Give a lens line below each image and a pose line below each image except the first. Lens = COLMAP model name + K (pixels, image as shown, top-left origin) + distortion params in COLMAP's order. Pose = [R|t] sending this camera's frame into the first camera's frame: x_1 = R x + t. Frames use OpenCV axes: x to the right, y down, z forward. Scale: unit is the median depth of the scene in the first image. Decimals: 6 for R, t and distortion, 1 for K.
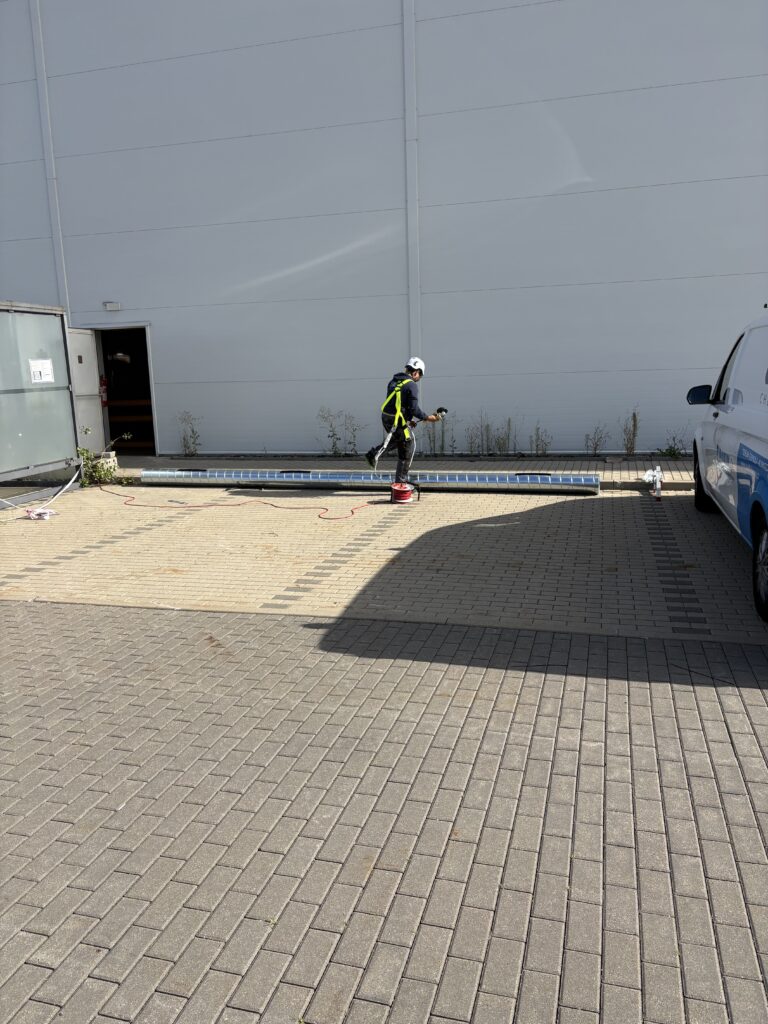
lens RADIAL K [[766.4, 0, 386.8], [0, 766.4, 514.8], [0, 0, 1]] dist [0.032982, 0.001878]
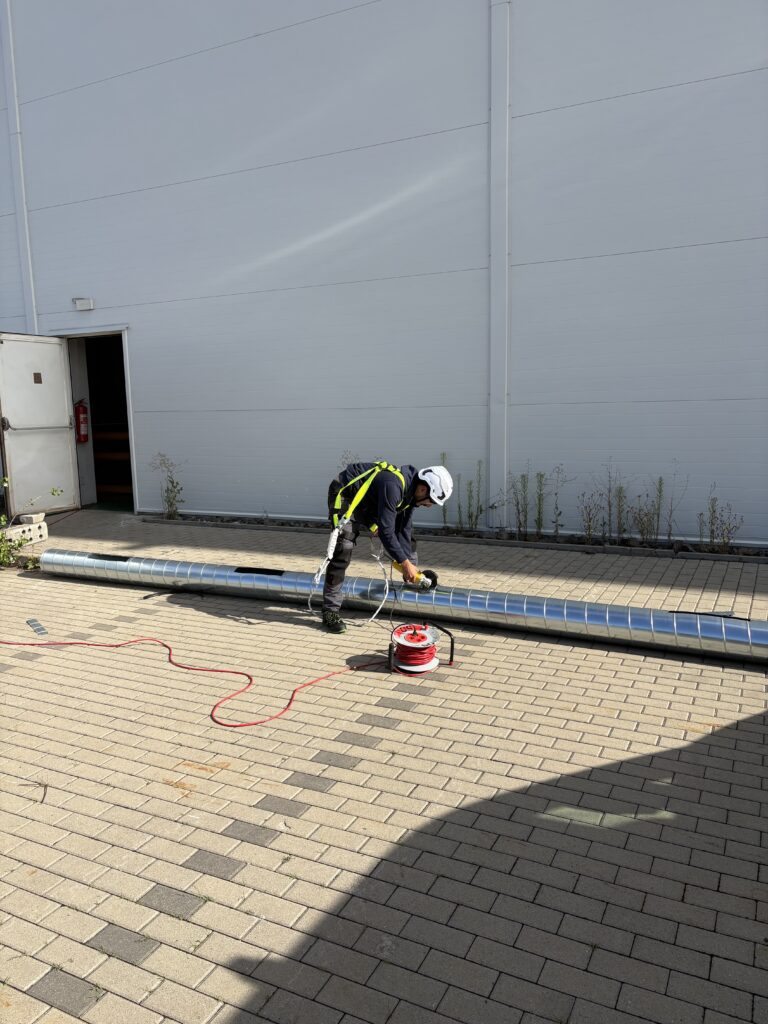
lens RADIAL K [[766.4, 0, 379.5], [0, 766.4, 510.0], [0, 0, 1]] dist [0.032982, 0.001878]
pose [[0.979423, 0.029655, -0.199630, 0.069602], [-0.035327, 0.999065, -0.024912, -0.078758], [0.198705, 0.031452, 0.979555, 0.396661]]
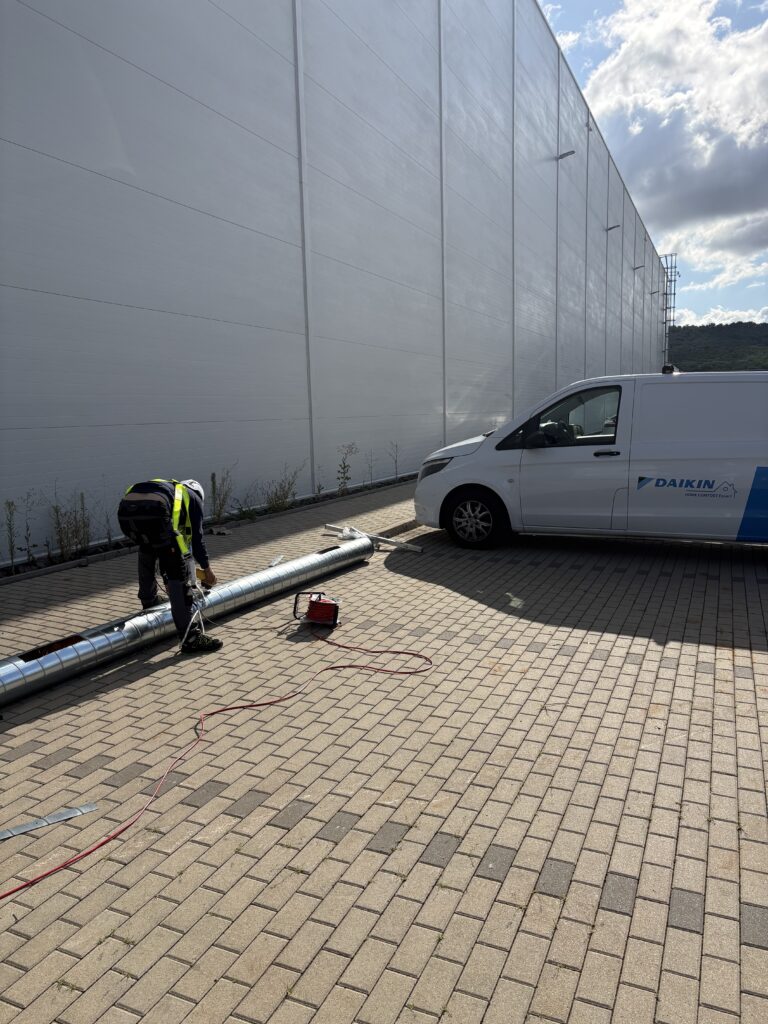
lens RADIAL K [[766.4, 0, 384.9], [0, 766.4, 511.4], [0, 0, 1]] dist [0.032982, 0.001878]
pose [[0.144773, -0.104984, 0.983880, -0.432206], [0.191643, 0.978501, 0.076211, -0.108762], [-0.970728, 0.177520, 0.161780, 0.640482]]
